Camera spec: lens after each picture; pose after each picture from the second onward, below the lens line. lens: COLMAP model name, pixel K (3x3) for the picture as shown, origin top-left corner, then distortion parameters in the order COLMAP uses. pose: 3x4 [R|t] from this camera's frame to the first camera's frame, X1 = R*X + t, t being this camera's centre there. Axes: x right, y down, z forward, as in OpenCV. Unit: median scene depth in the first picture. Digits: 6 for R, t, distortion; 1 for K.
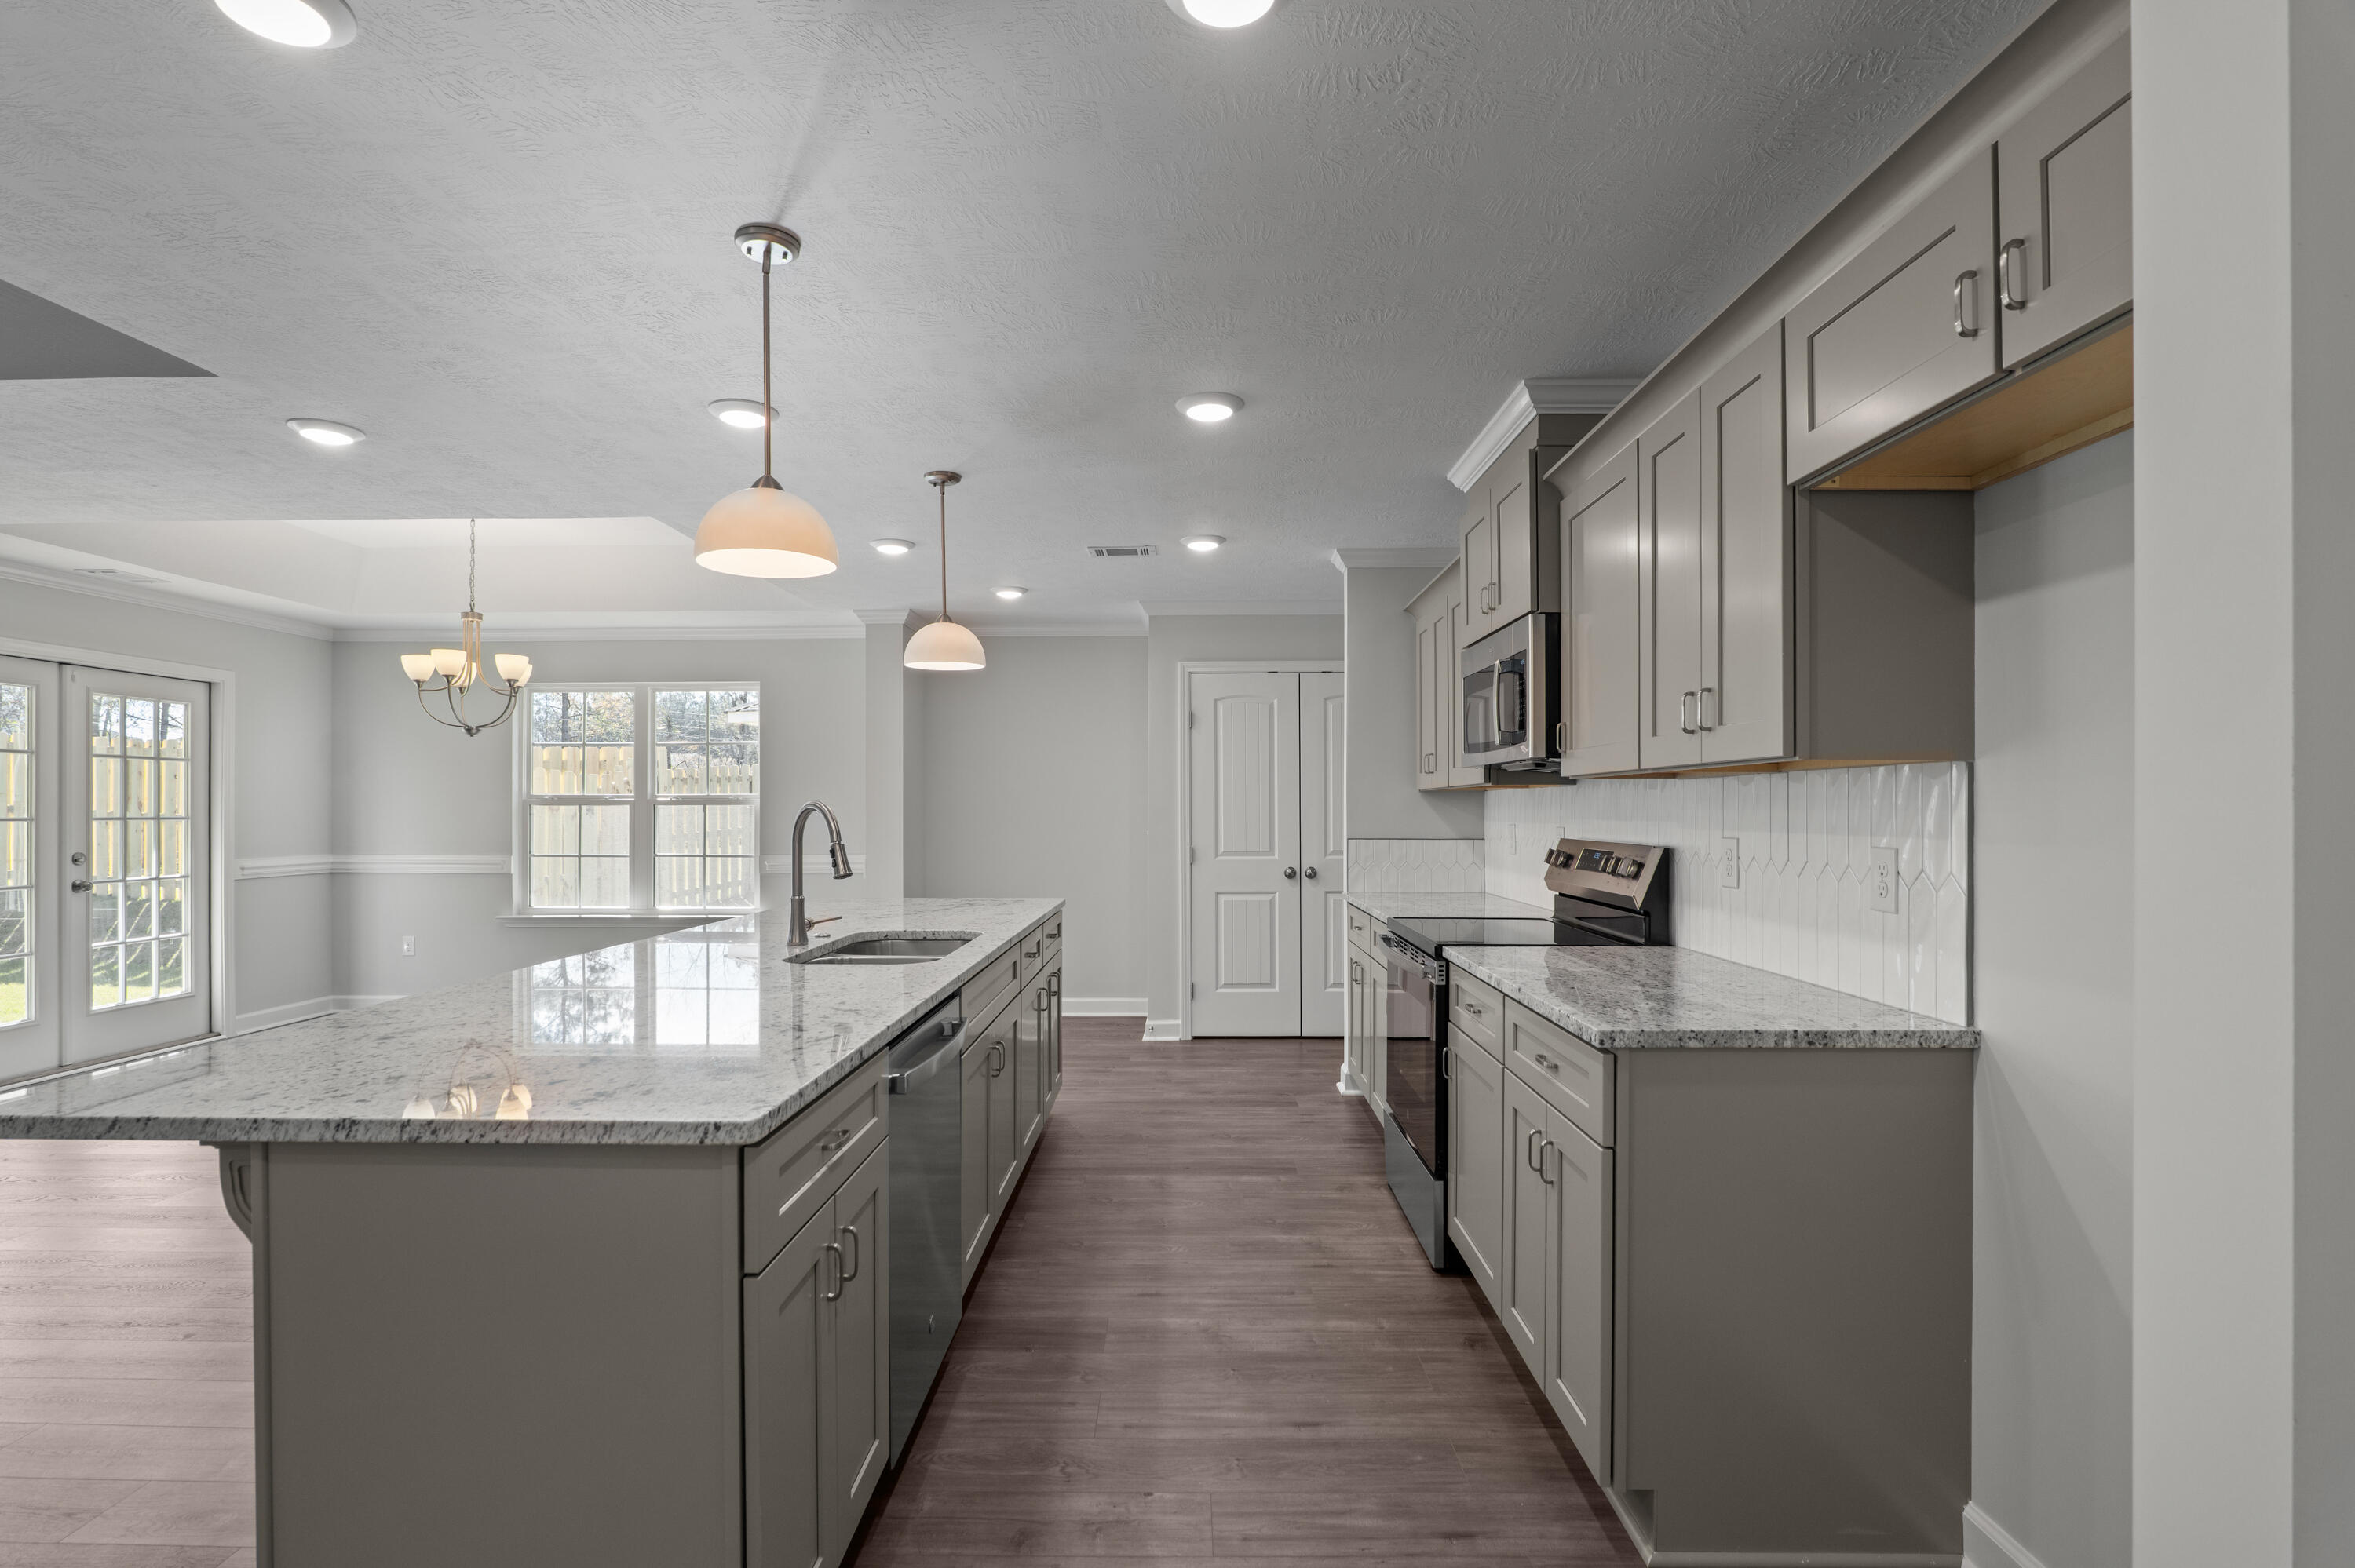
lens RADIAL K [[1110.0, 0, 1175.7], [0, 1110.0, 792.6], [0, 0, 1]] dist [-0.009423, 0.001951]
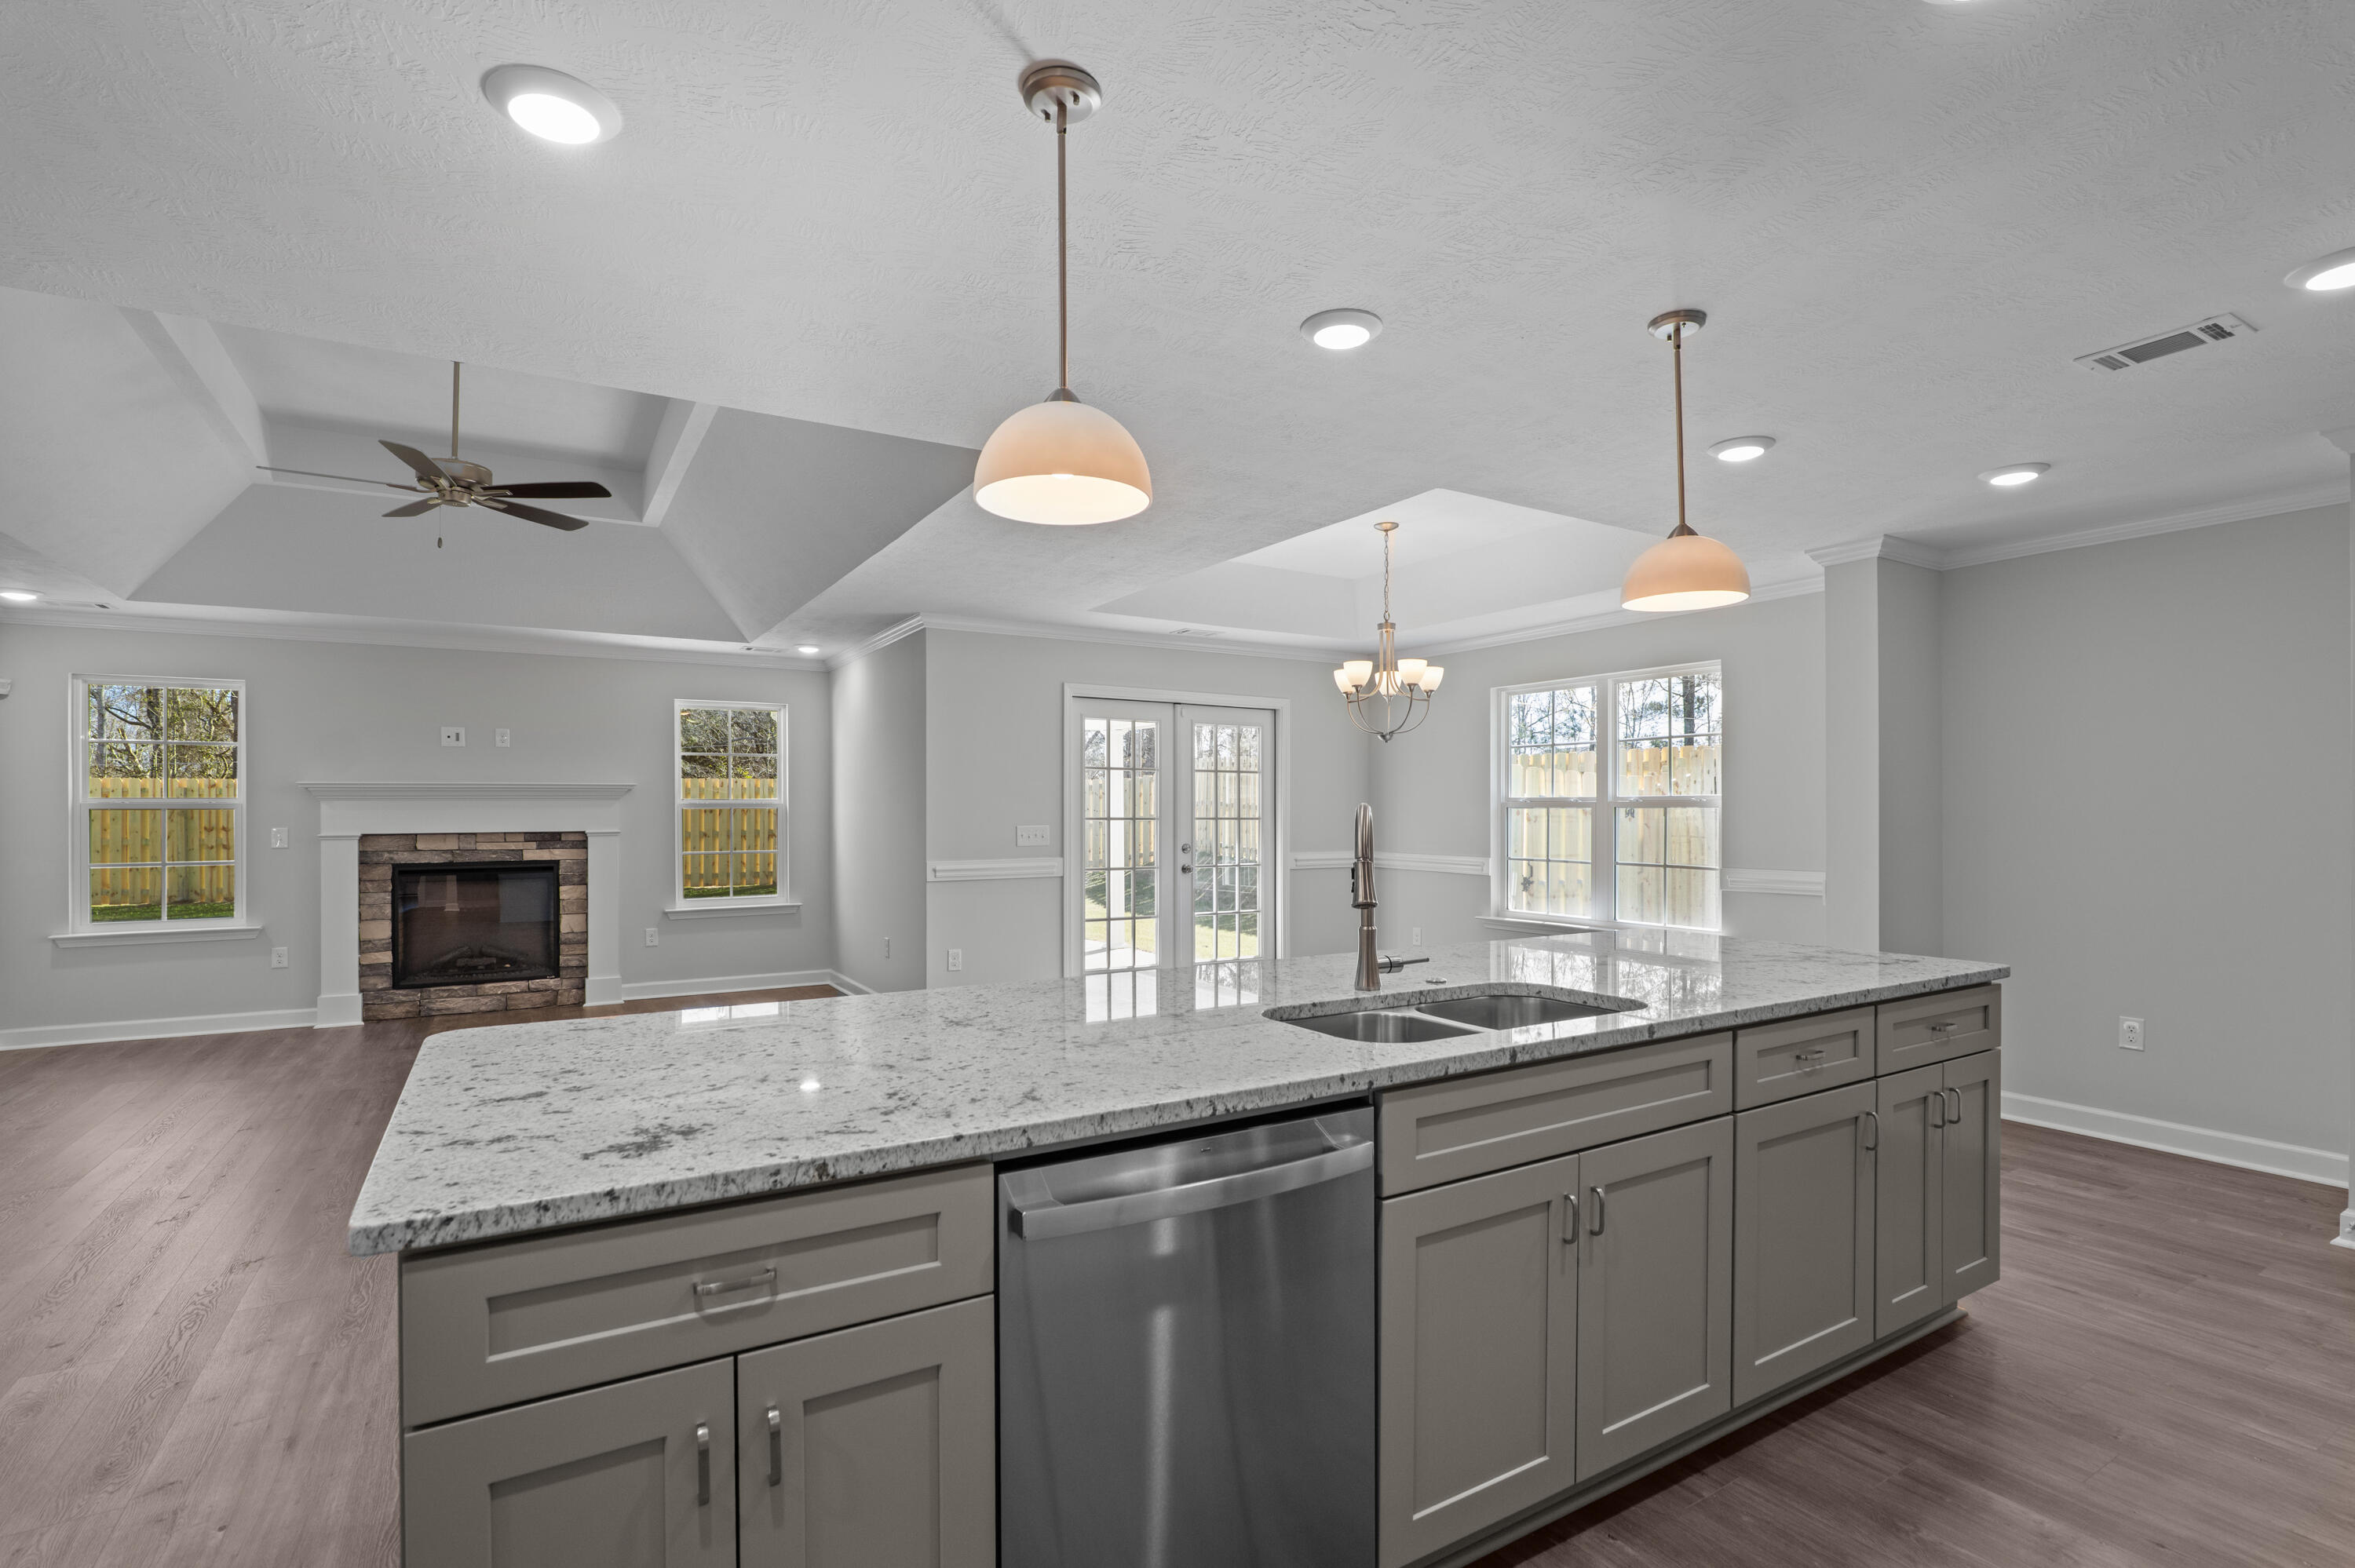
lens RADIAL K [[1110.0, 0, 1186.1], [0, 1110.0, 803.0], [0, 0, 1]] dist [-0.009423, 0.001951]
pose [[0.534376, -0.003486, -0.845240, 0.136979], [0.009159, 0.999957, 0.001666, 0.002639], [0.845197, -0.008632, 0.534385, 0.265320]]
